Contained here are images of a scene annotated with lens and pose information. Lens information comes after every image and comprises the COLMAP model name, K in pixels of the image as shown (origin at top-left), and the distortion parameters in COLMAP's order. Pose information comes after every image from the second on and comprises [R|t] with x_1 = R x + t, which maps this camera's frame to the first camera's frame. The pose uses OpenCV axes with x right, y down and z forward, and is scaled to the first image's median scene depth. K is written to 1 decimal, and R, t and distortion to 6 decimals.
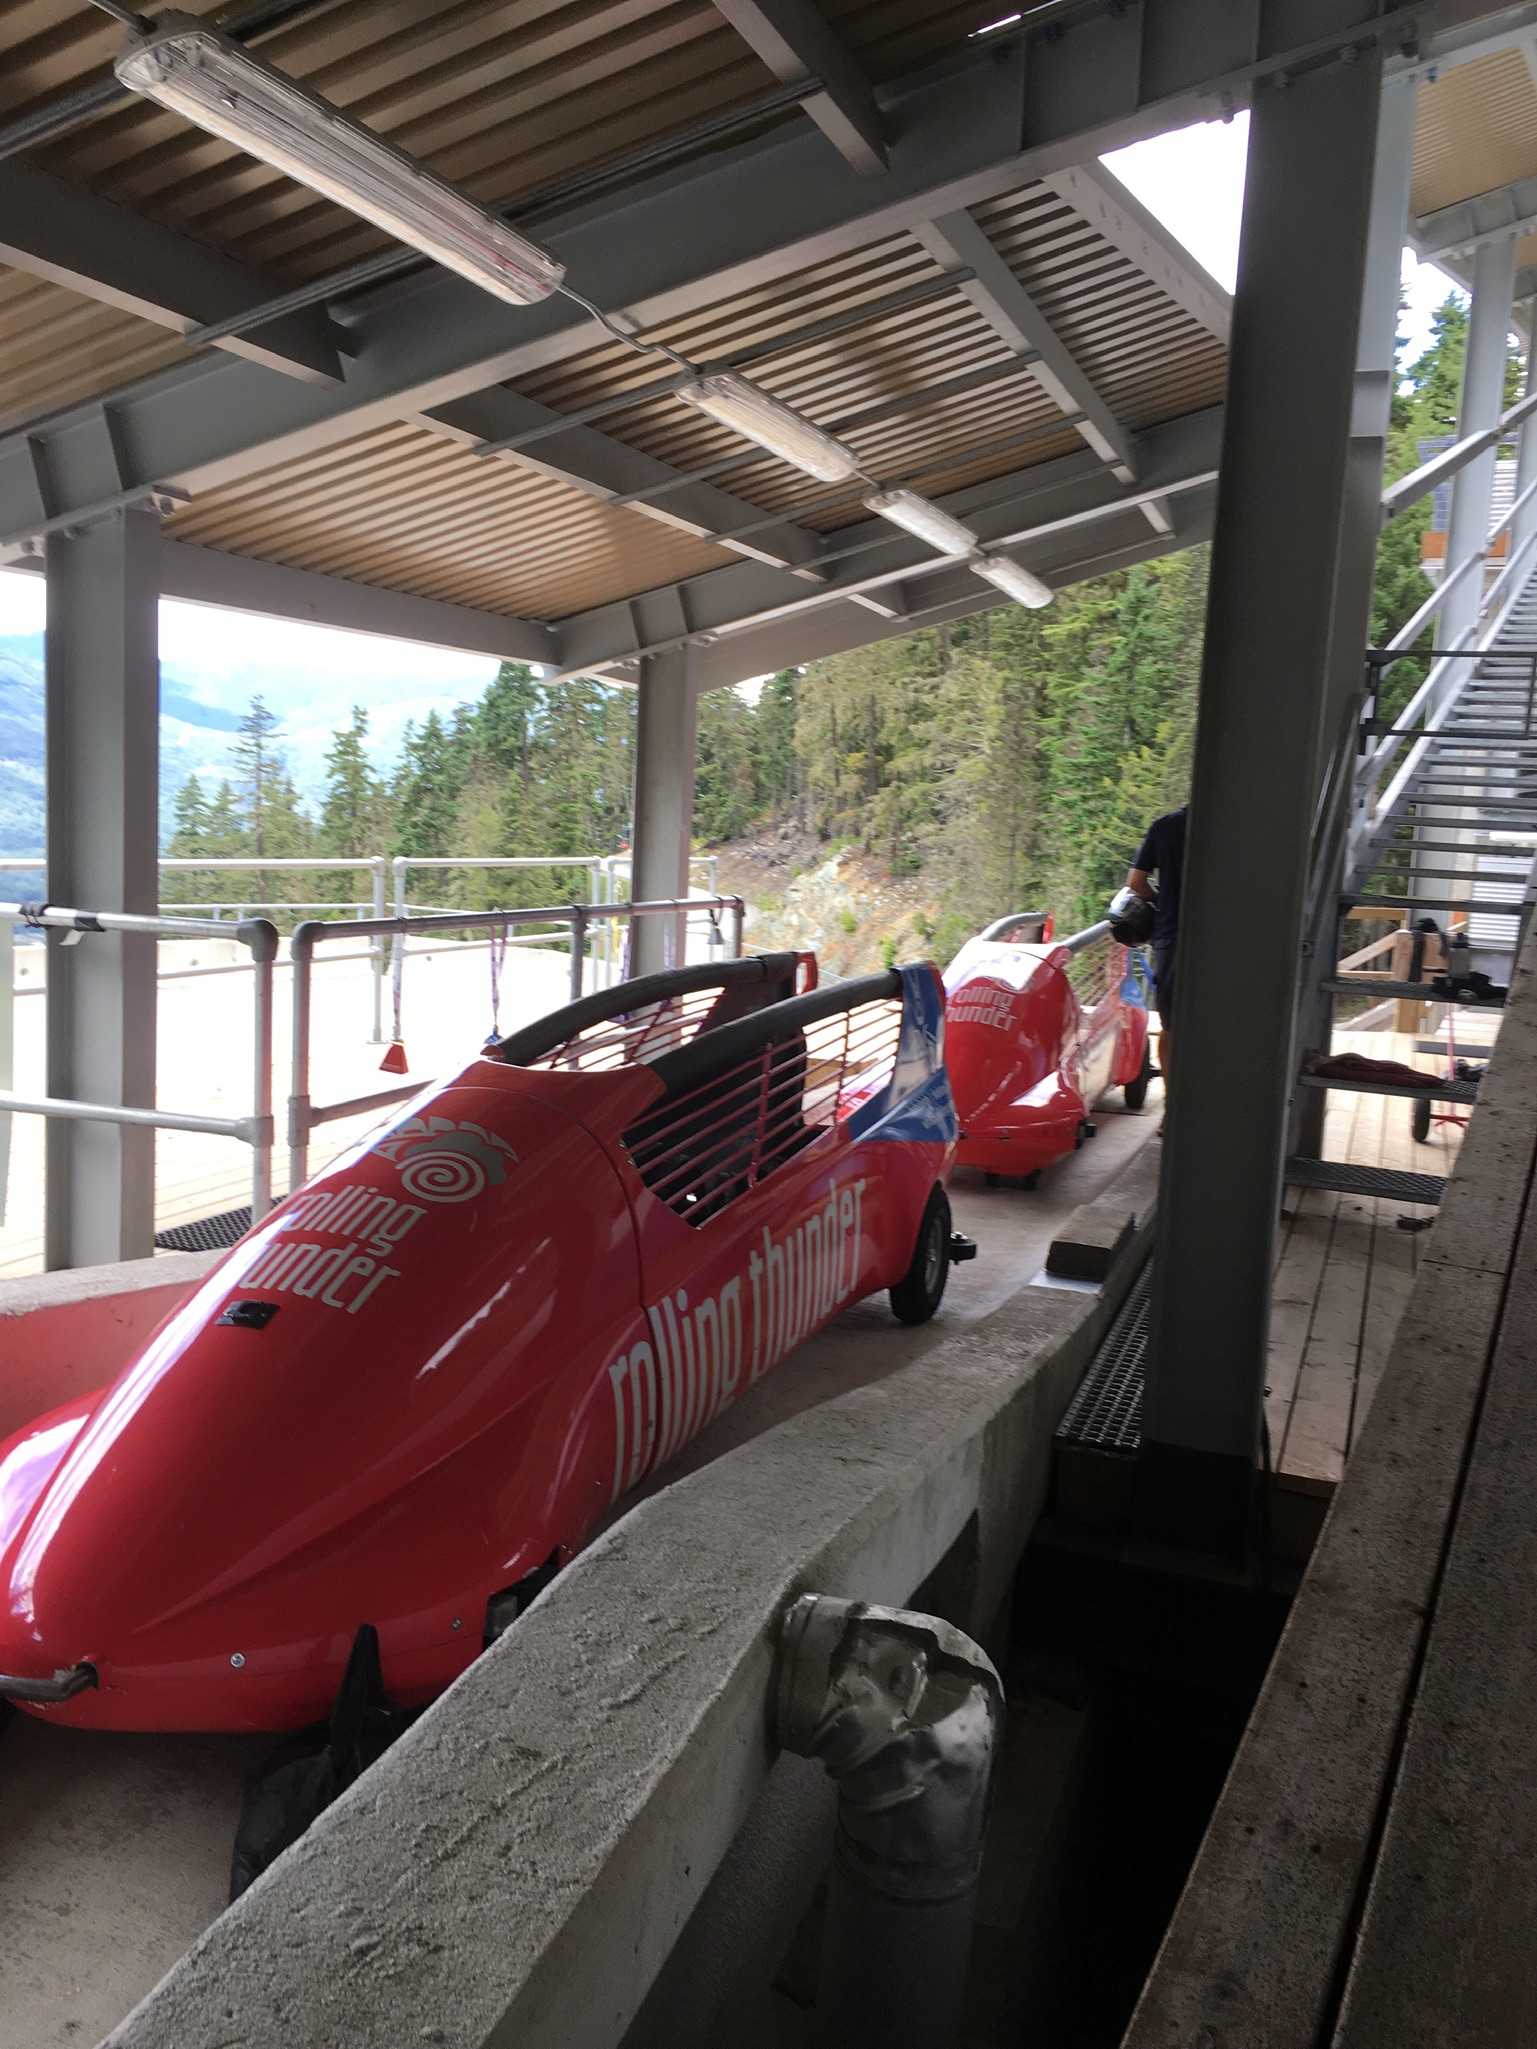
lens RADIAL K [[1724.5, 0, 765.9], [0, 1724.5, 1040.6], [0, 0, 1]] dist [0.058356, -0.107454]
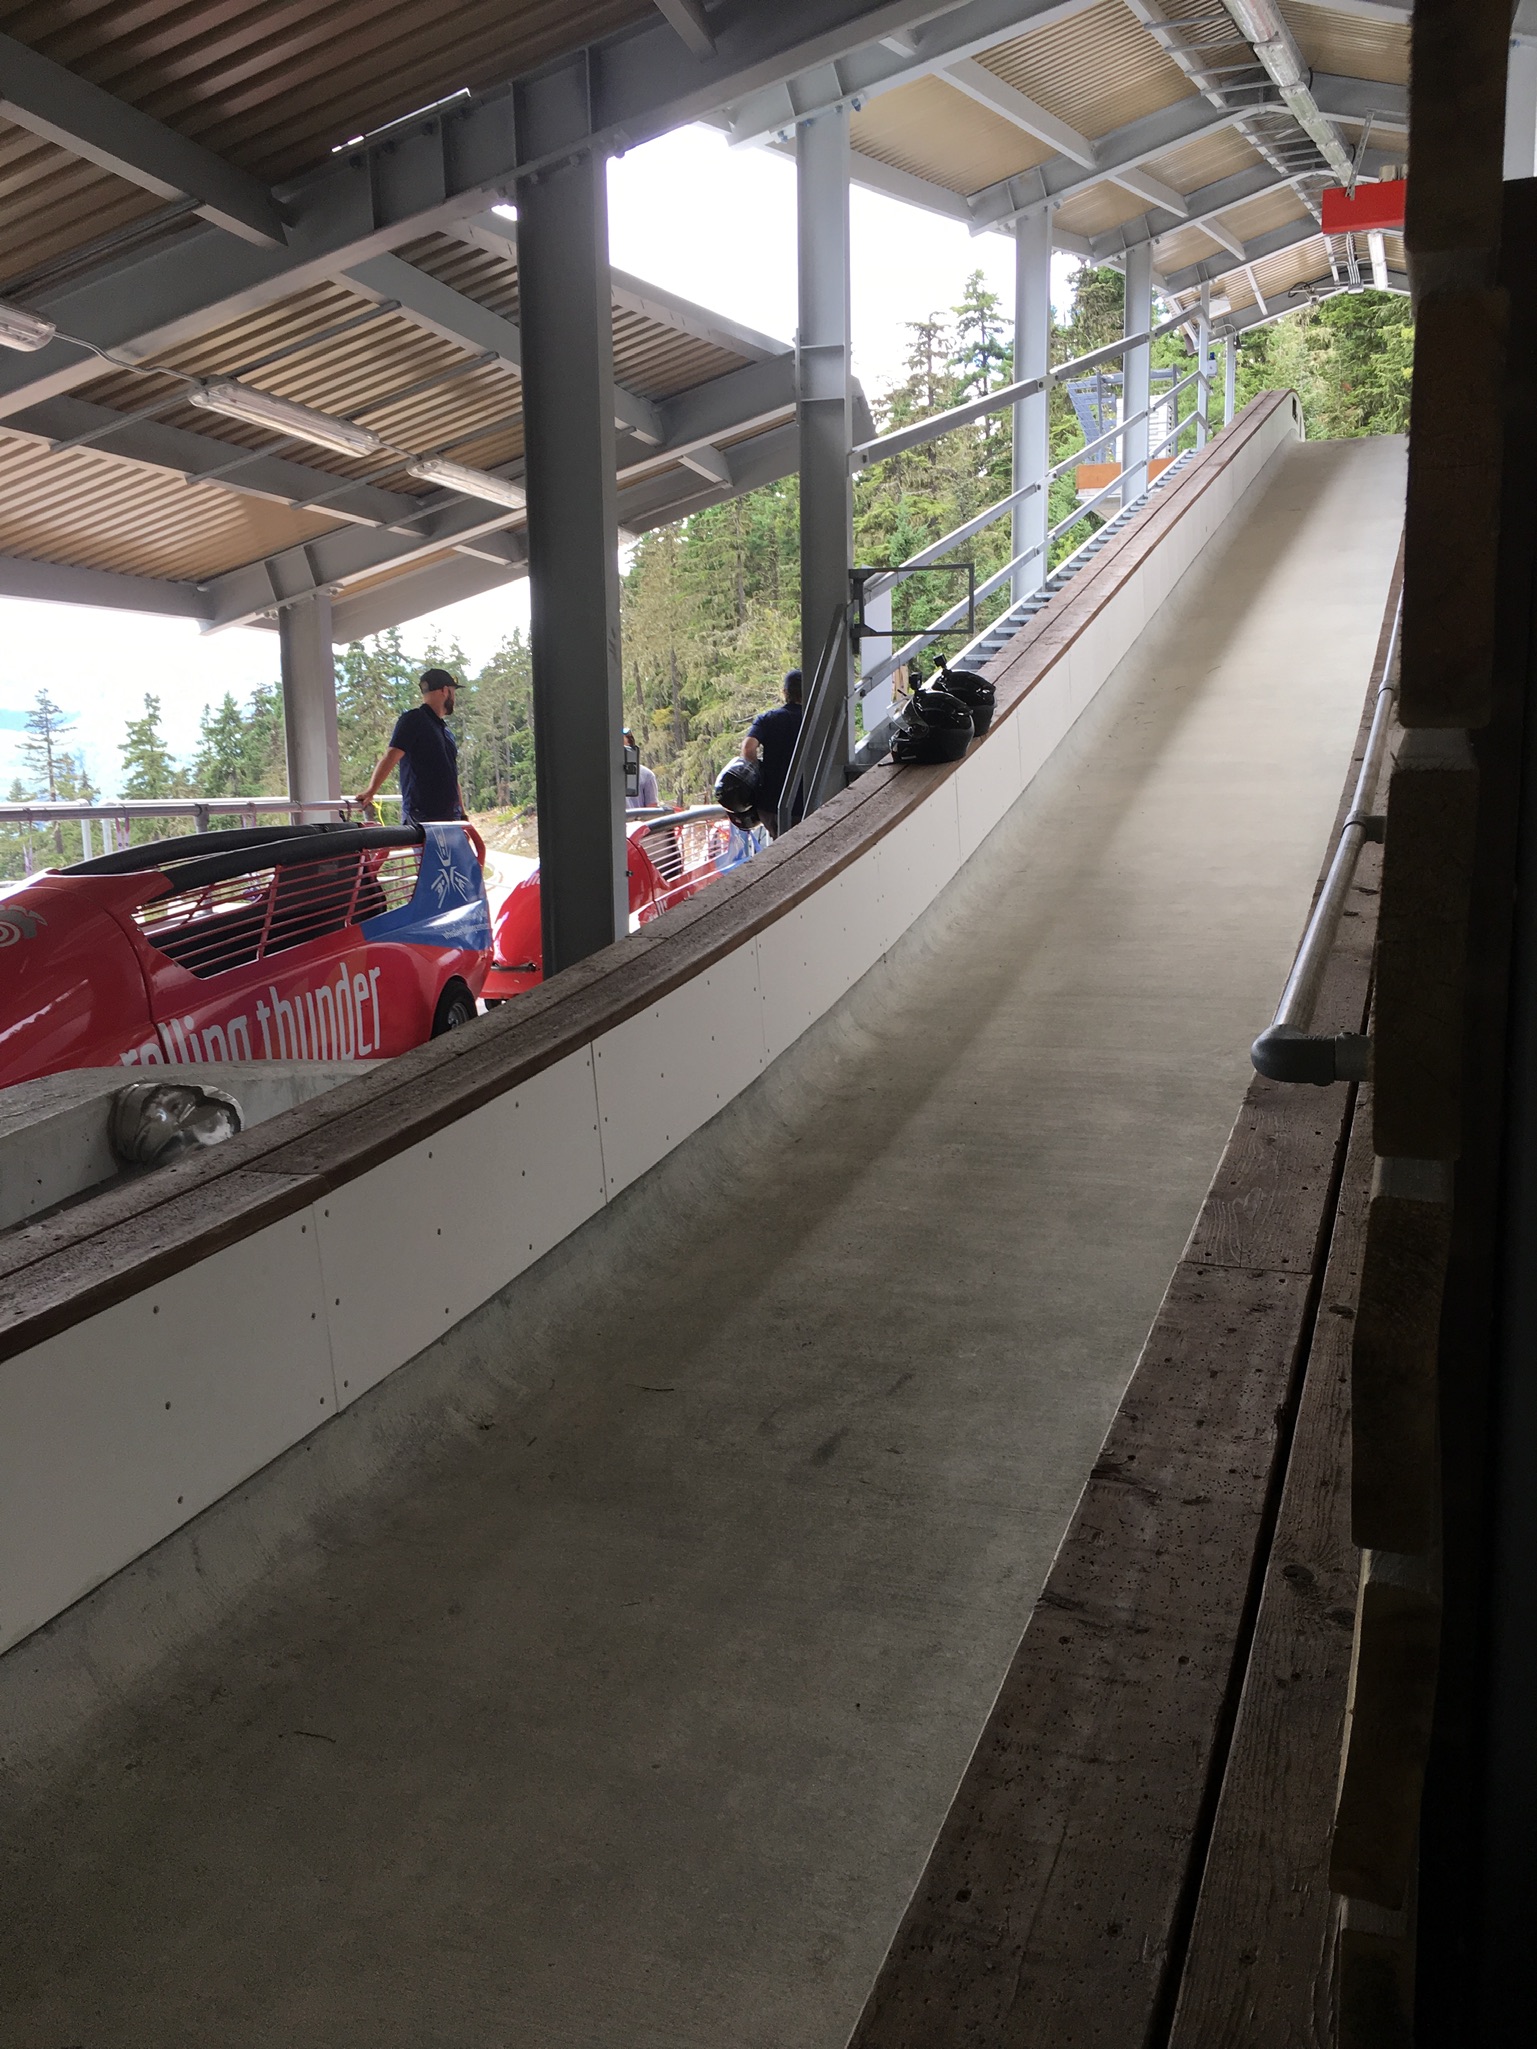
lens RADIAL K [[1723.6, 0, 768.5], [0, 1723.6, 1024.5], [0, 0, 1]] dist [0.065909, -0.108988]
pose [[0.992427, -0.080616, 0.092685, 0.184336], [0.079268, 0.996688, 0.018146, 0.098405], [-0.093841, -0.010661, 0.995530, -0.317803]]
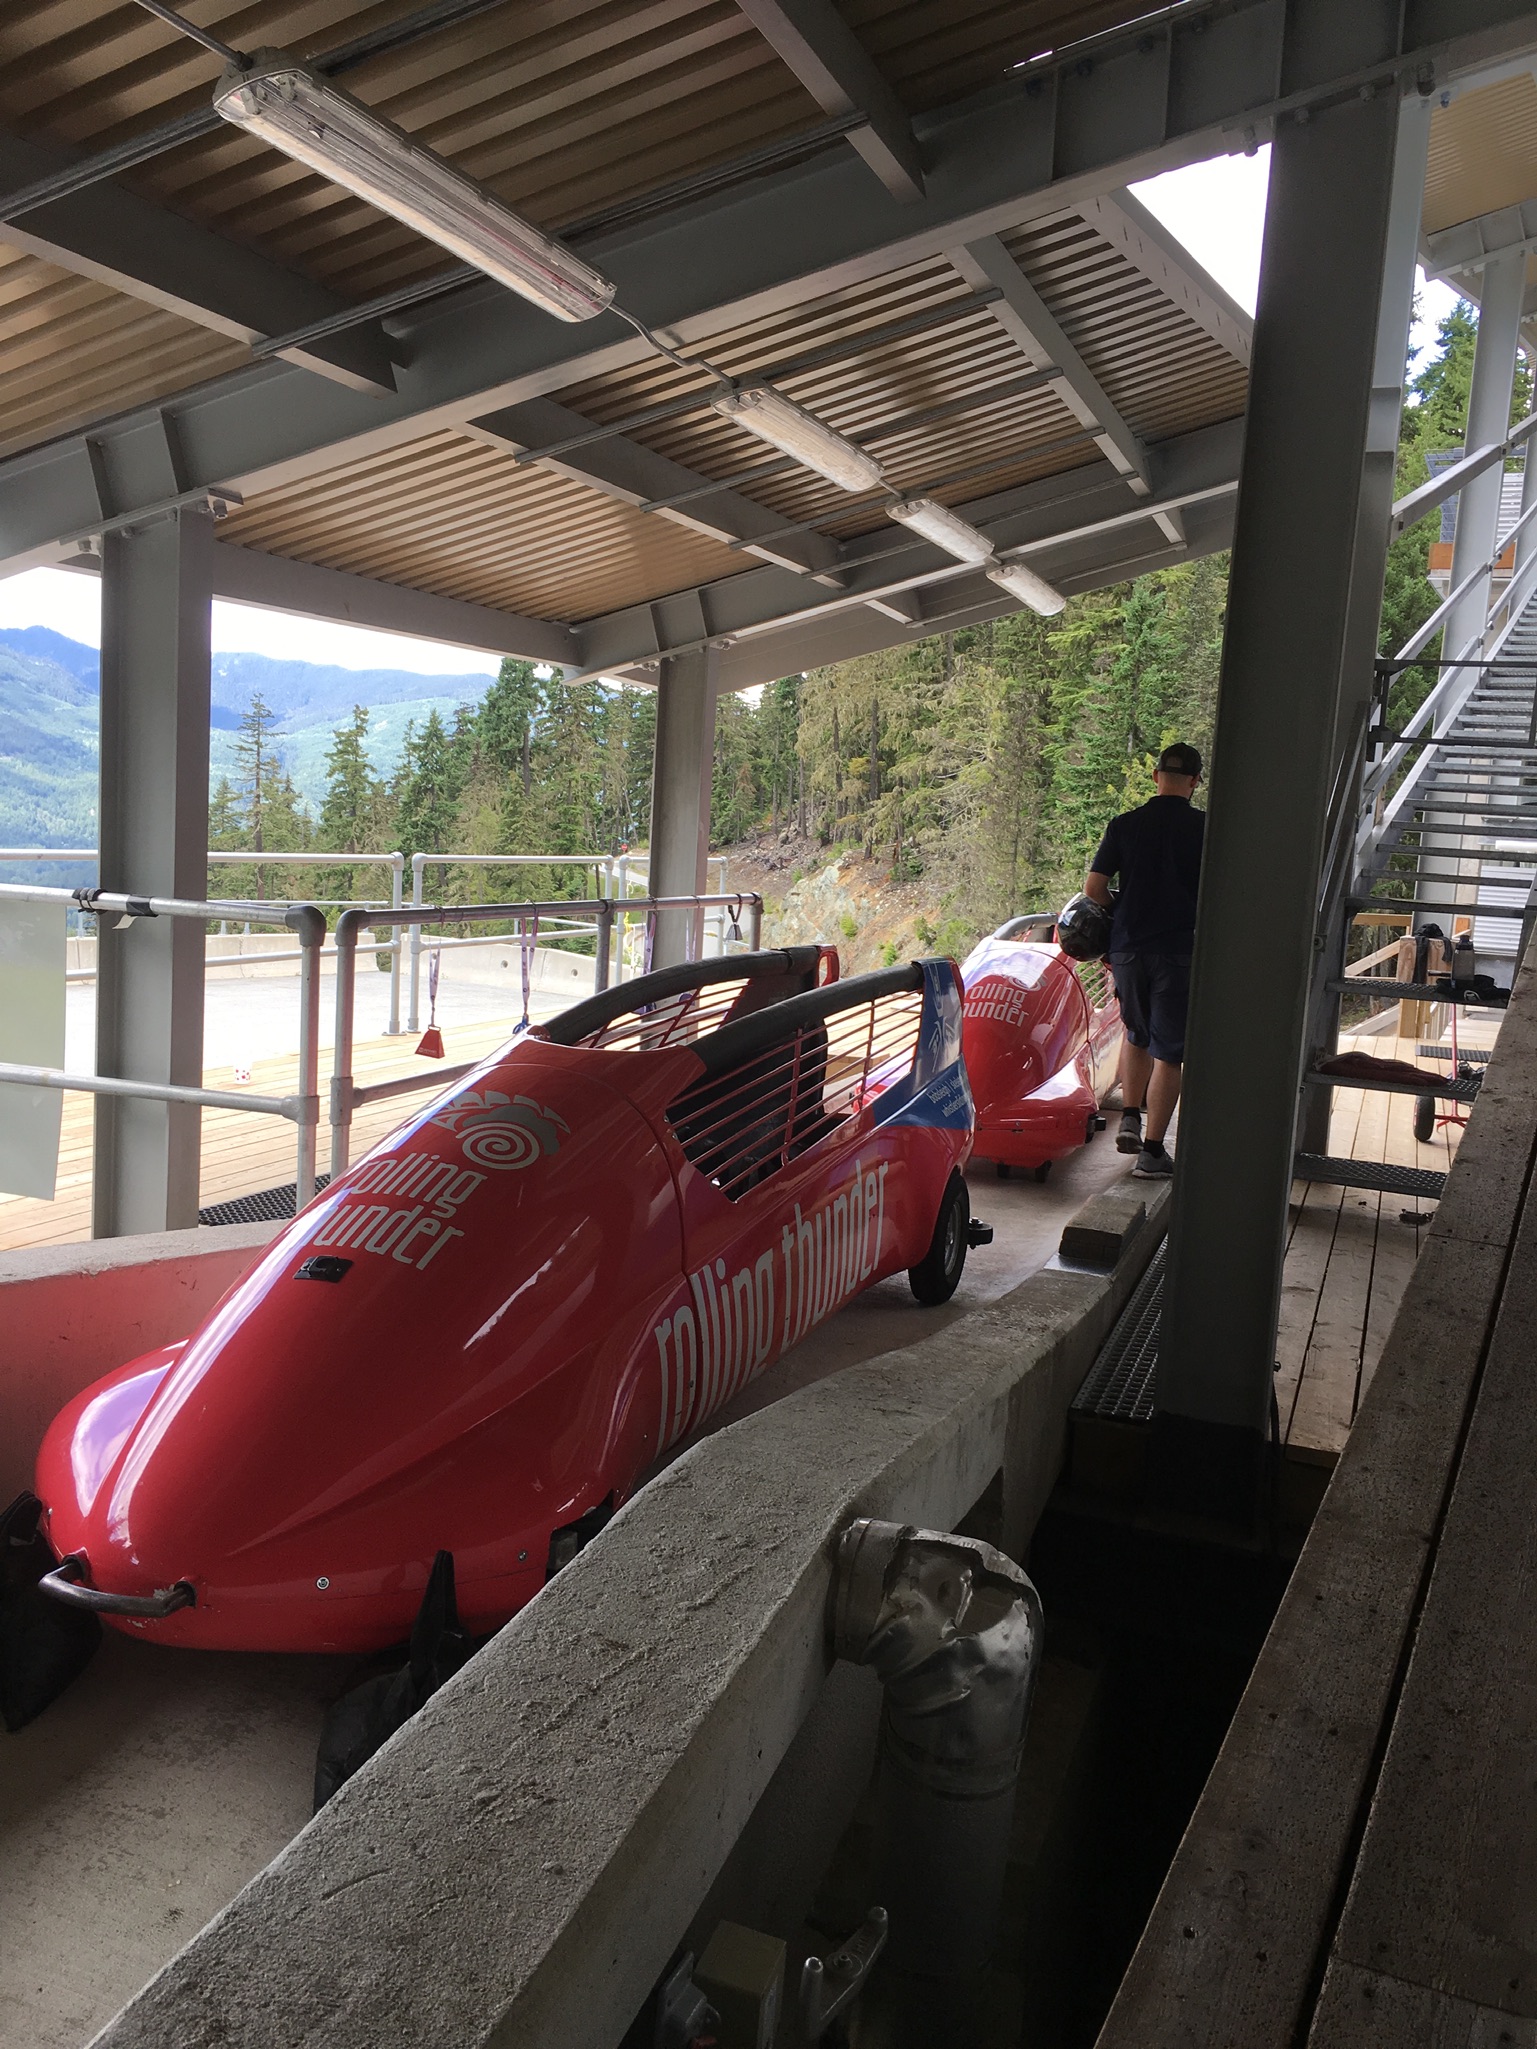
lens RADIAL K [[1731.6, 0, 760.2], [0, 1731.6, 1027.9], [0, 0, 1]] dist [0.072289, -0.119919]
pose [[0.999931, 0.011647, -0.001769, -0.014507], [-0.011664, 0.999880, -0.010158, 0.008362], [0.001650, 0.010177, 0.999947, -0.034009]]
